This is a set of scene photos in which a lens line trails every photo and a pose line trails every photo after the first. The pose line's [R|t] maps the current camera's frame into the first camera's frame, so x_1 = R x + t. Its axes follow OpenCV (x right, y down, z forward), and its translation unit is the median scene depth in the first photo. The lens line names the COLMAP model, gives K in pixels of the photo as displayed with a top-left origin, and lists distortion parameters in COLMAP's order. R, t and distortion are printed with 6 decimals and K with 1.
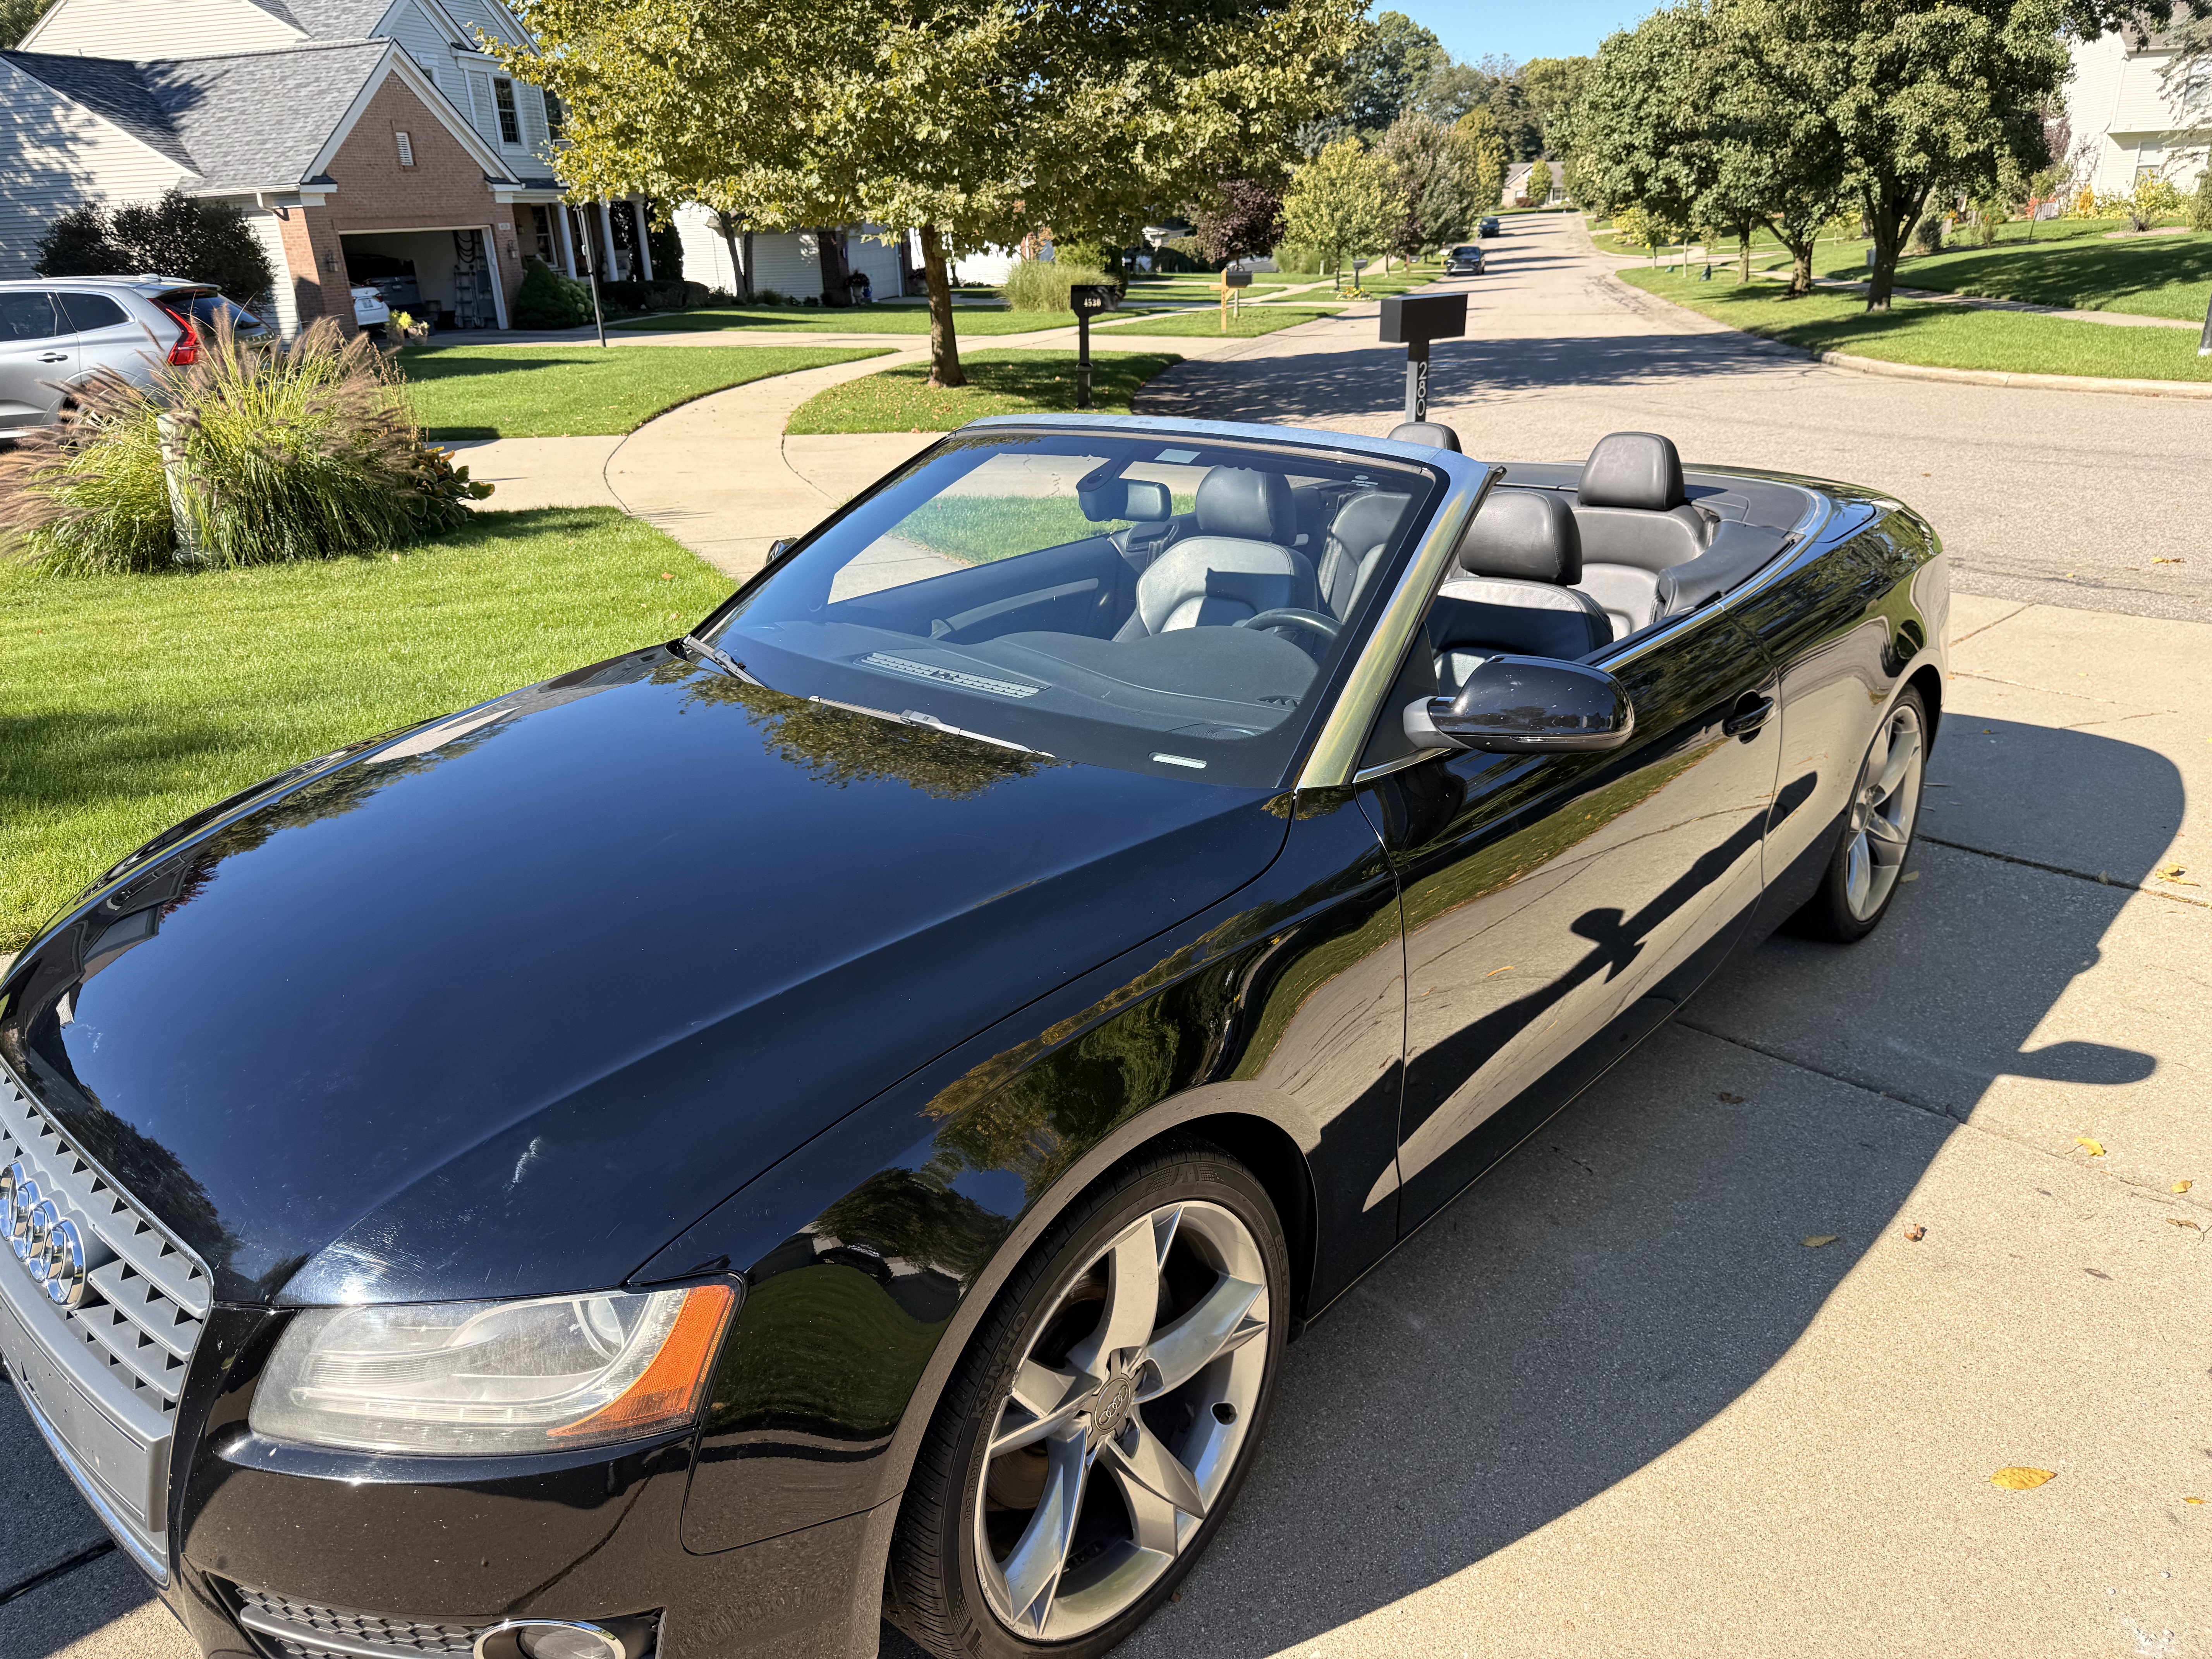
lens RADIAL K [[1651.8, 0, 1081.8], [0, 1651.8, 829.9], [0, 0, 1]] dist [0.039659, -0.055036]
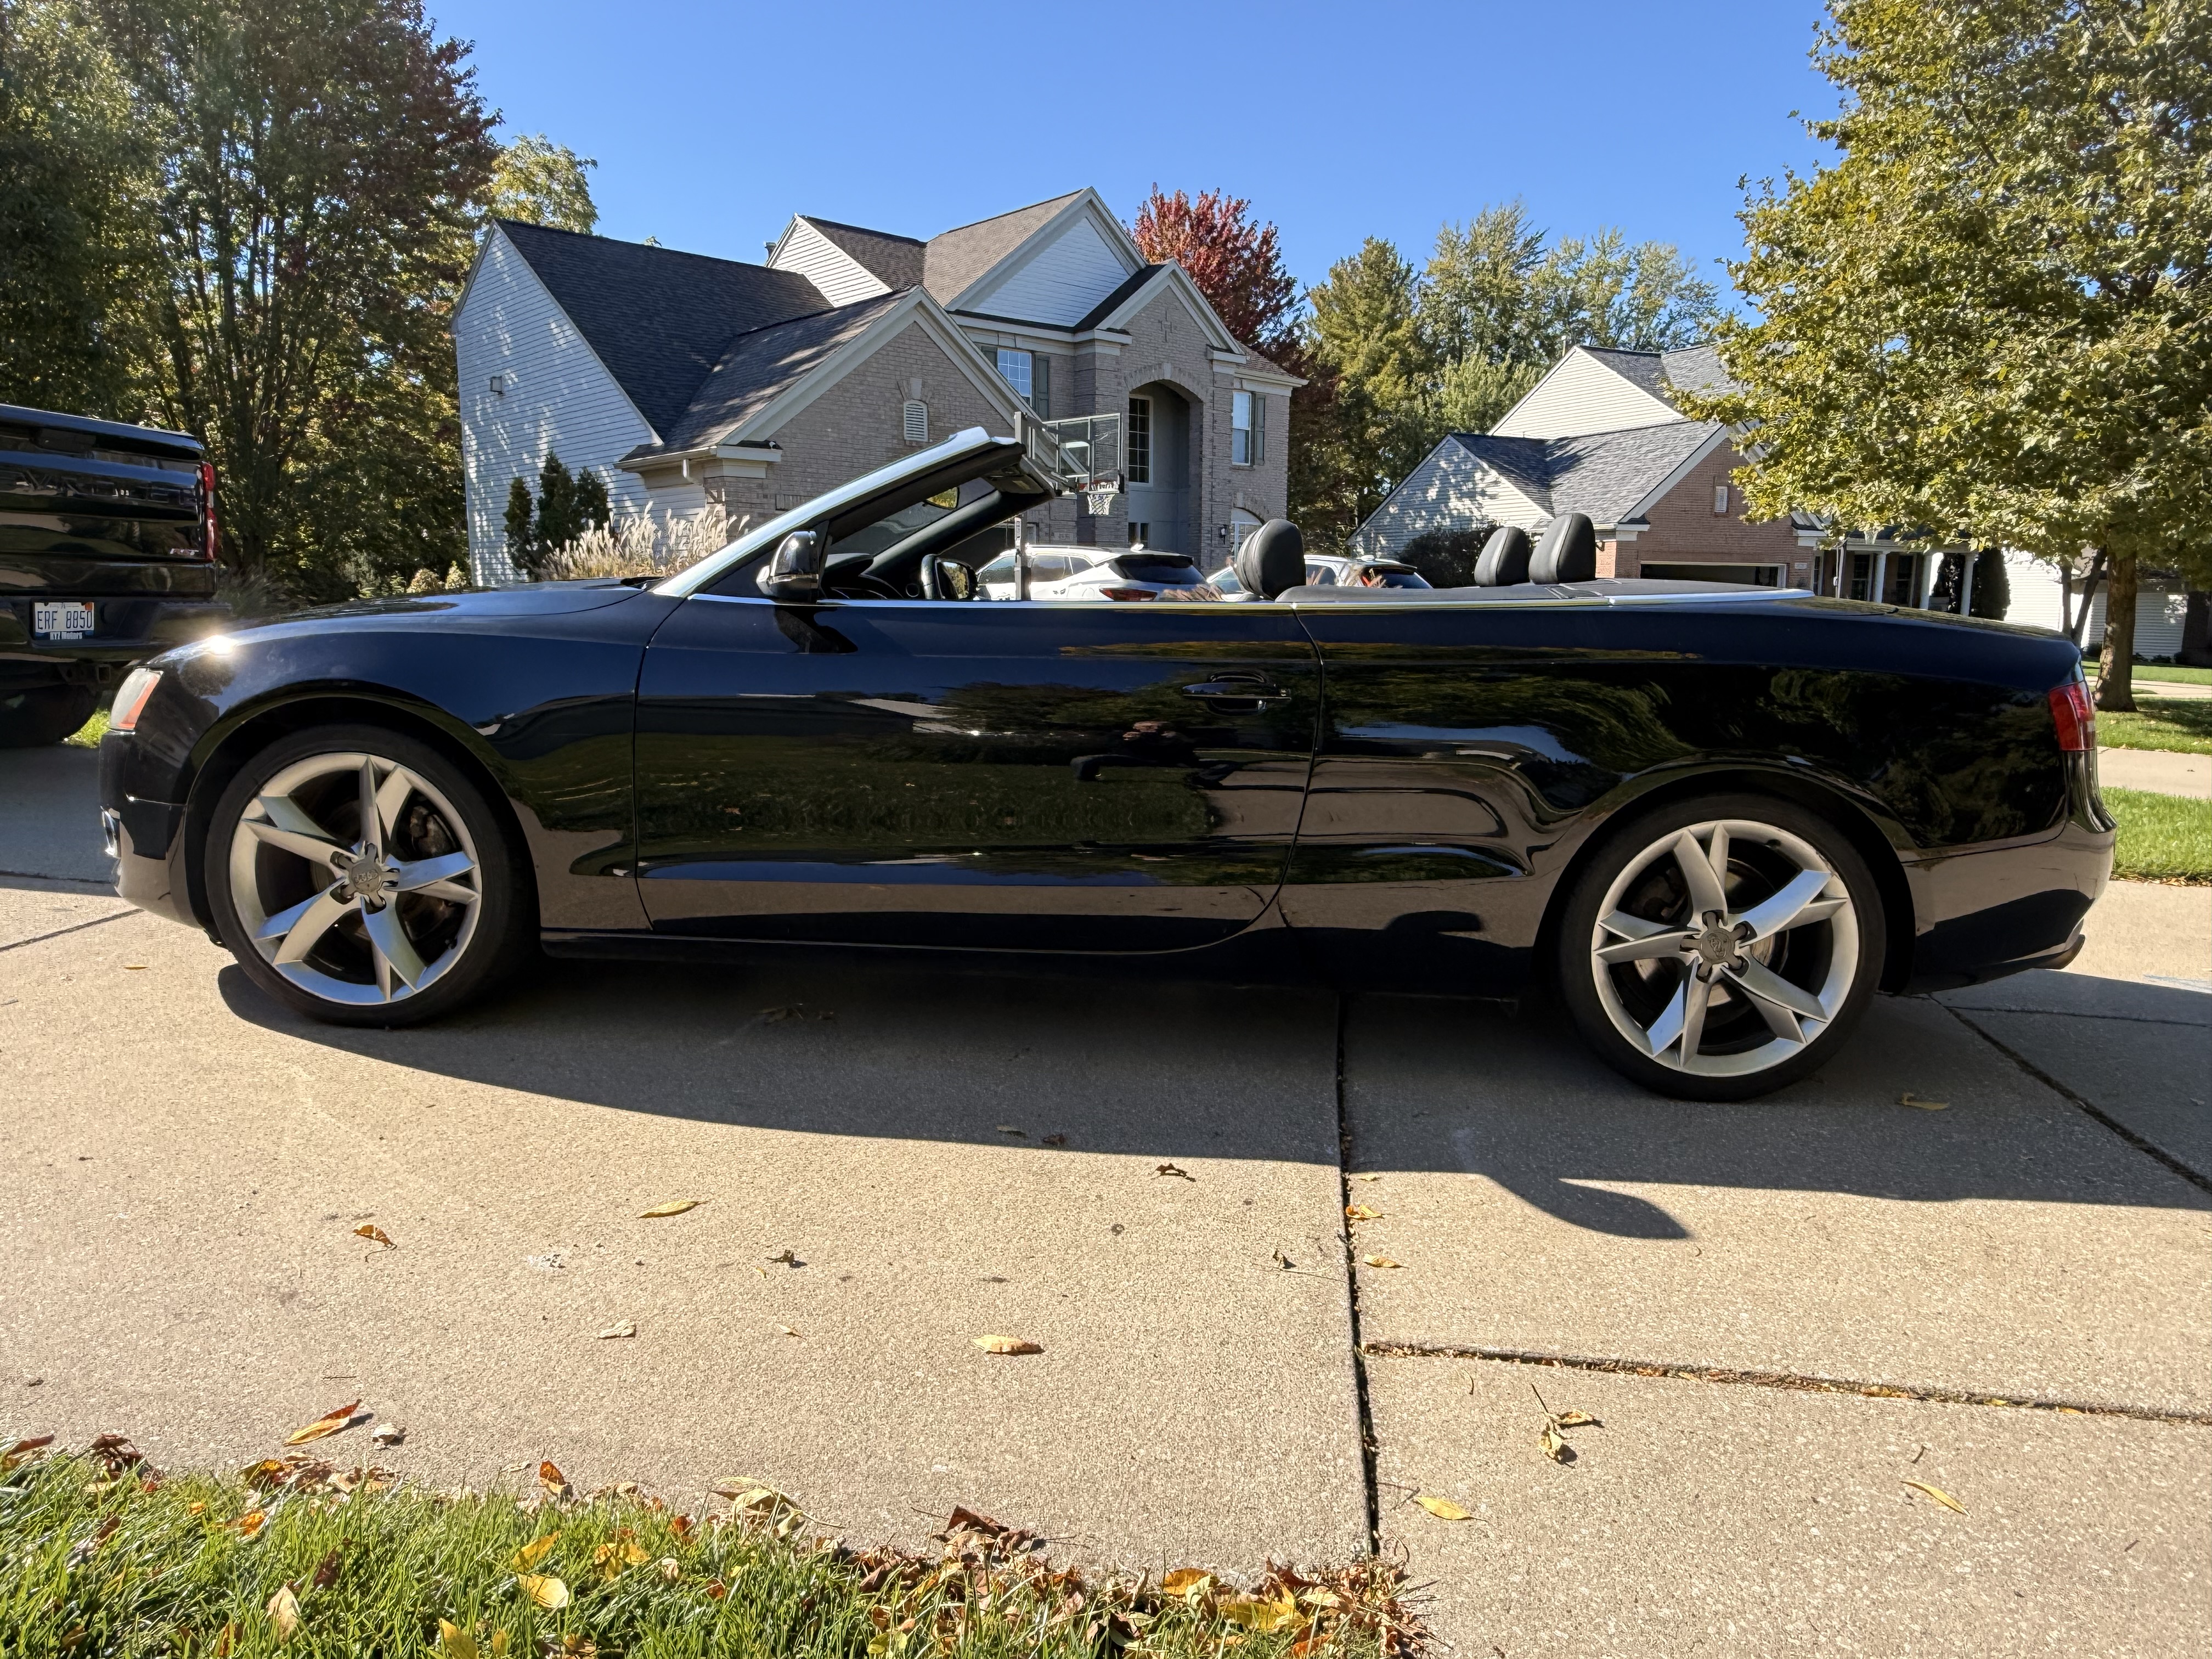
lens RADIAL K [[1451.8, 0, 1105.7], [0, 1451.8, 835.3], [0, 0, 1]] dist [0.033412, 0.005551]
pose [[0.641336, 0.174128, -0.747240, 0.237784], [-0.312824, 0.948626, -0.047431, 0.019940], [0.700592, 0.264174, 0.662859, 0.078940]]
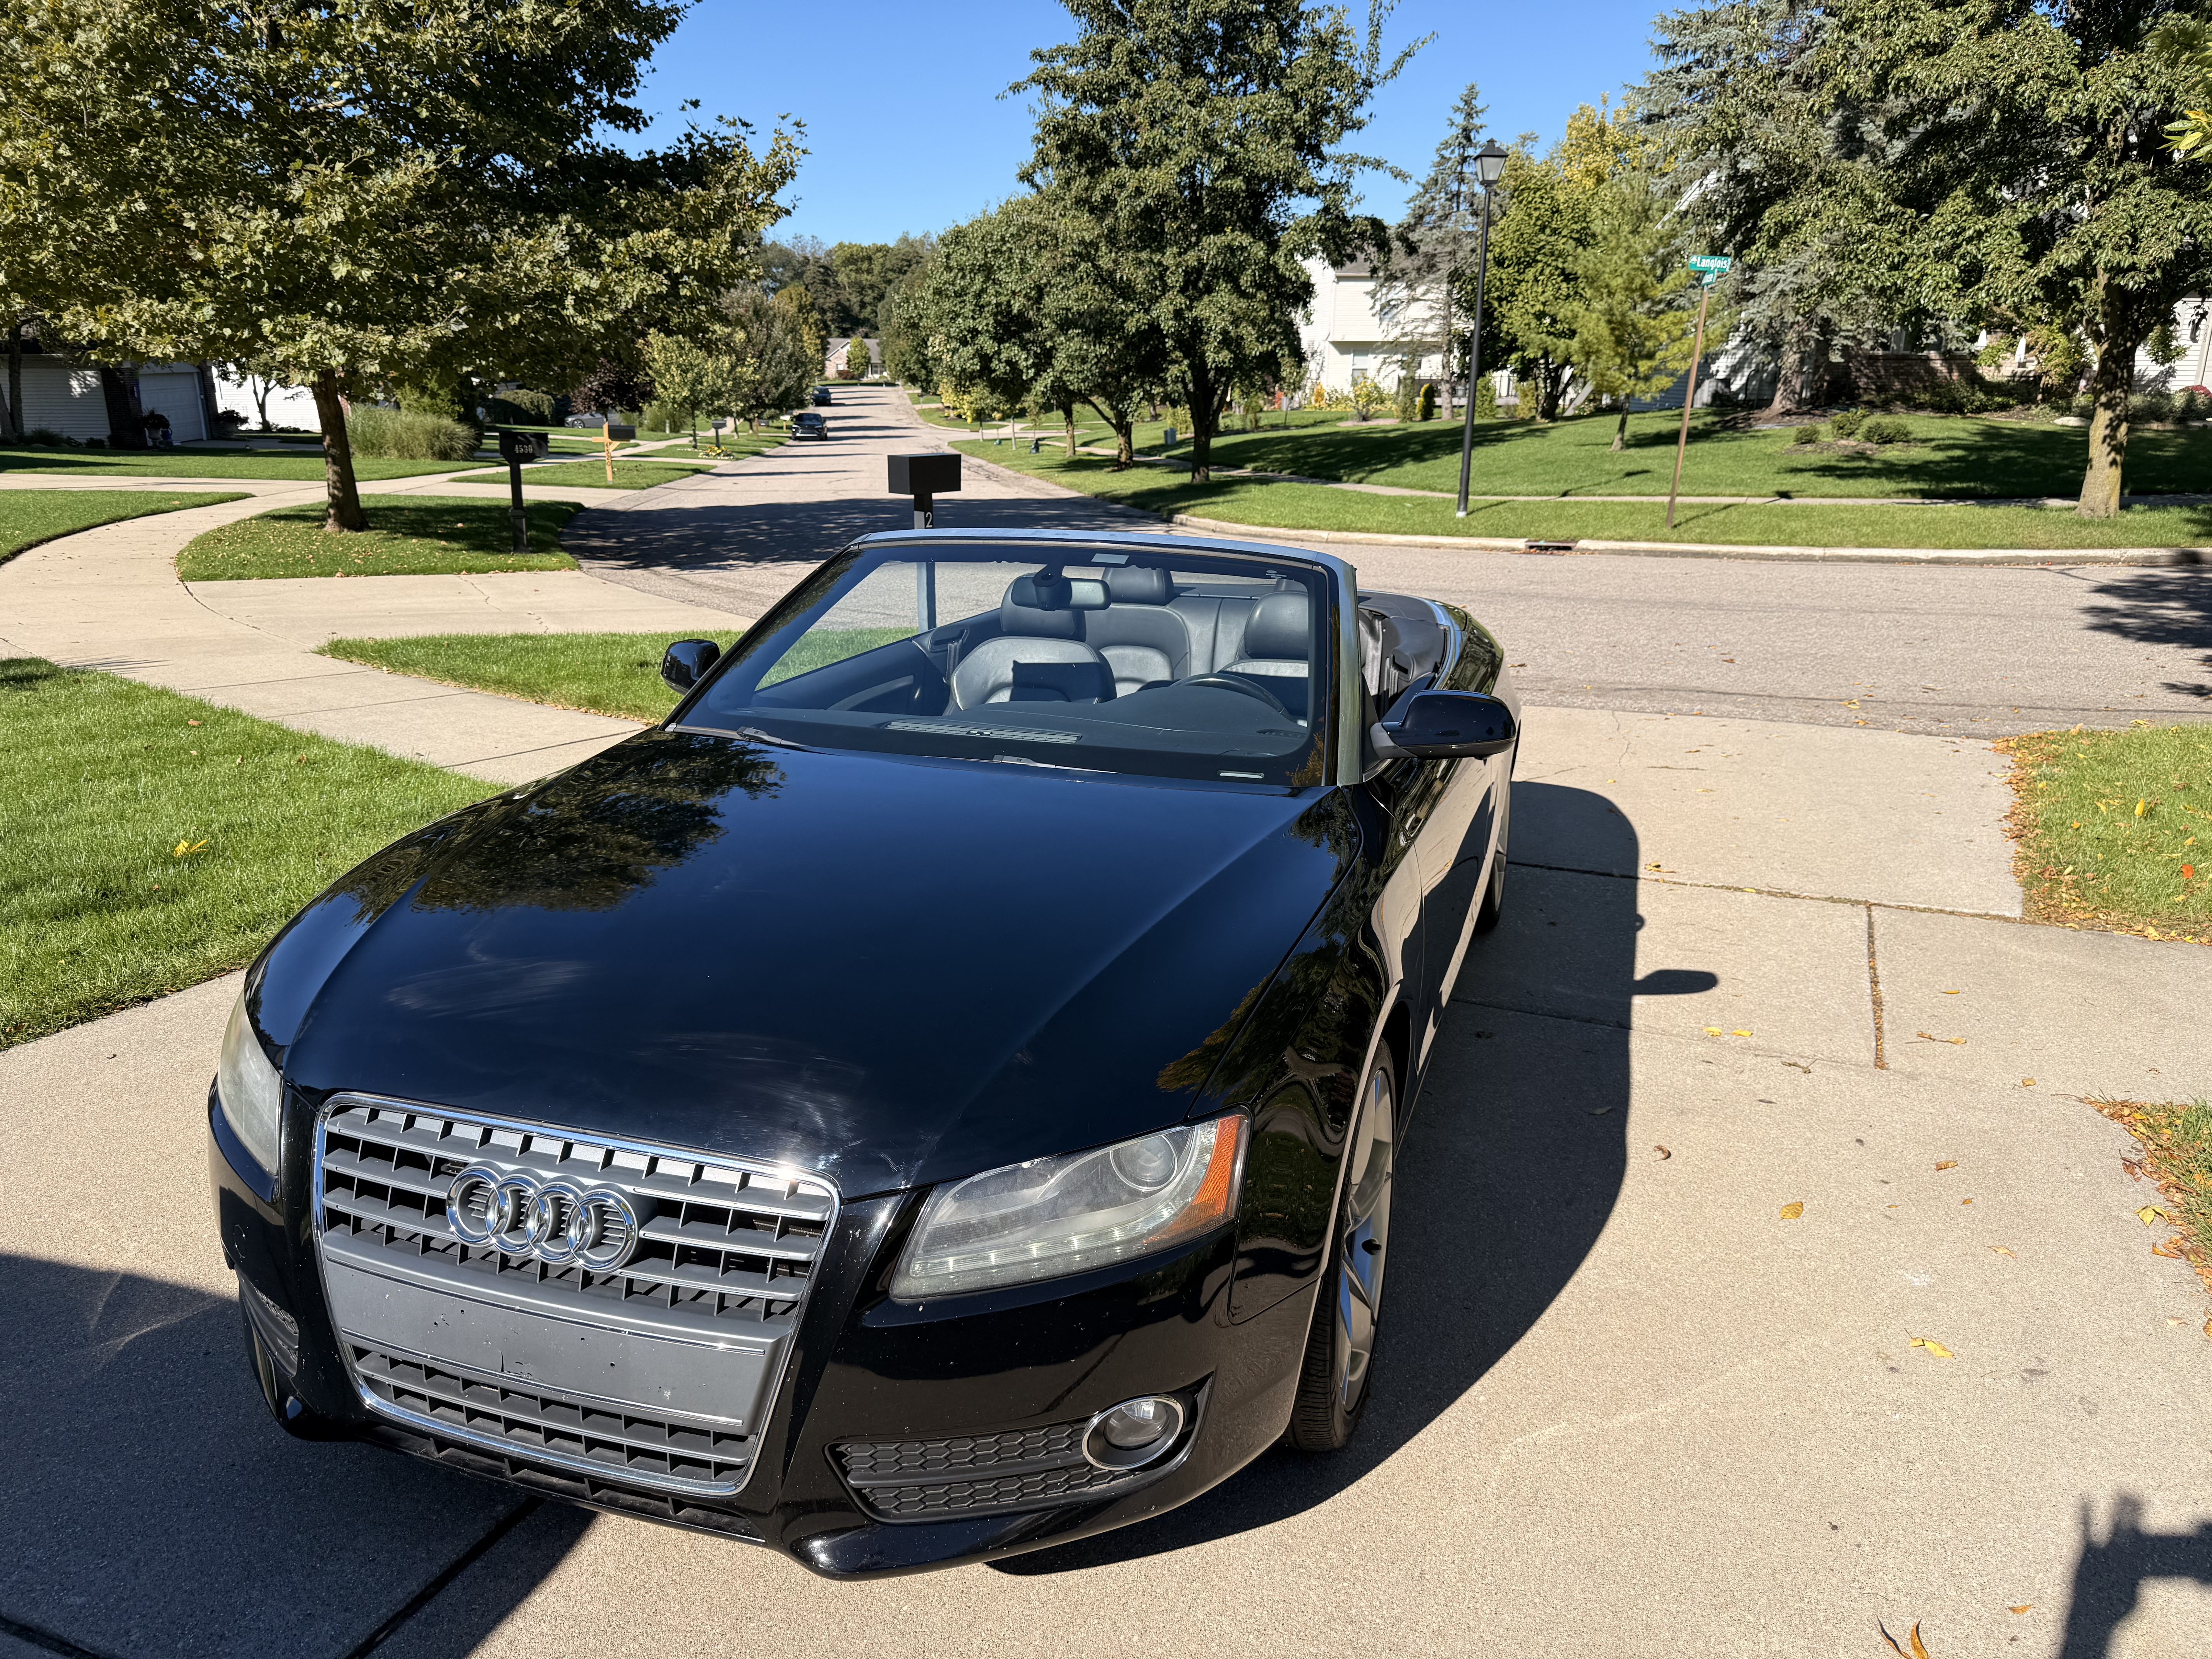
lens RADIAL K [[1651.8, 0, 1124.5], [0, 1651.8, 843.6], [0, 0, 1]] dist [0.039659, -0.055036]
pose [[0.911532, -0.067367, 0.405674, -0.089466], [0.101007, 0.992948, -0.062068, 0.013634], [-0.398631, 0.097553, 0.911908, -0.025423]]
